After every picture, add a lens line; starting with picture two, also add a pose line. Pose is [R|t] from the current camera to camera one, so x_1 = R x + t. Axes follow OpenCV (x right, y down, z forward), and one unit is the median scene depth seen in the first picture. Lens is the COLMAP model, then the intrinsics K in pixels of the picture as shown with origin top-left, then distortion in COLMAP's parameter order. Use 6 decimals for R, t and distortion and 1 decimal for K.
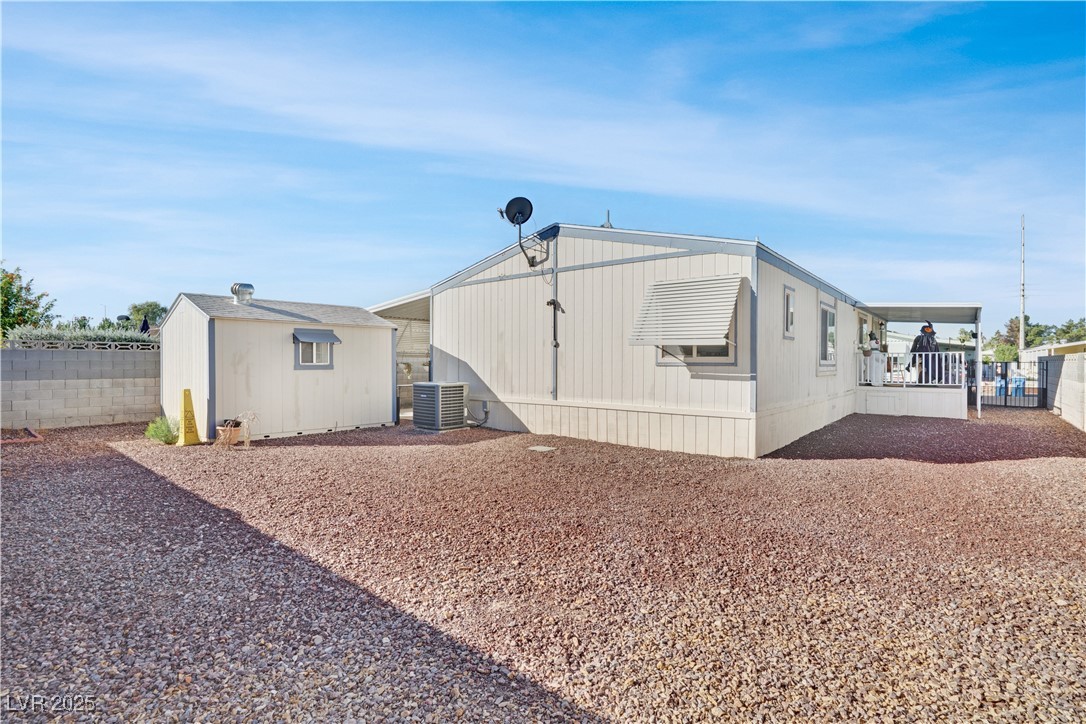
lens RADIAL K [[526.0, 0, 546.5], [0, 526.0, 362.2], [0, 0, 1]] dist [-0.001884, 0.001314]
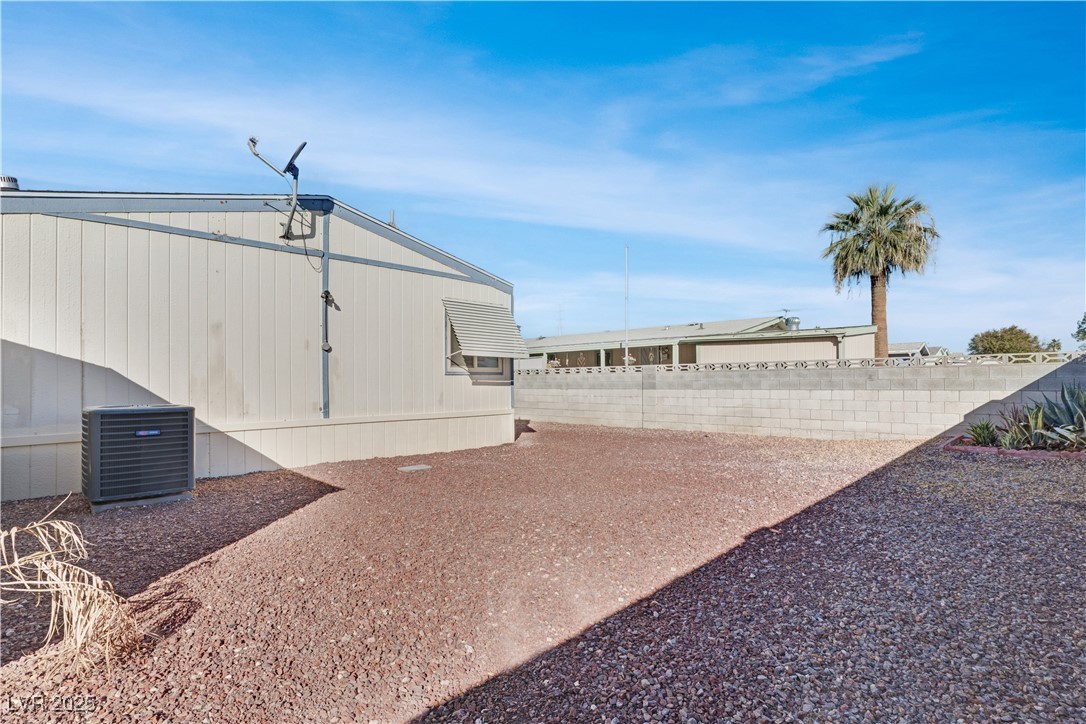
lens RADIAL K [[526.0, 0, 543.3], [0, 526.0, 371.0], [0, 0, 1]] dist [-0.001884, 0.001314]
pose [[0.113202, 0.019131, 0.993388, -0.746574], [0.007891, 0.999766, -0.020153, 0.019975], [-0.993541, 0.010120, 0.113025, 0.597987]]
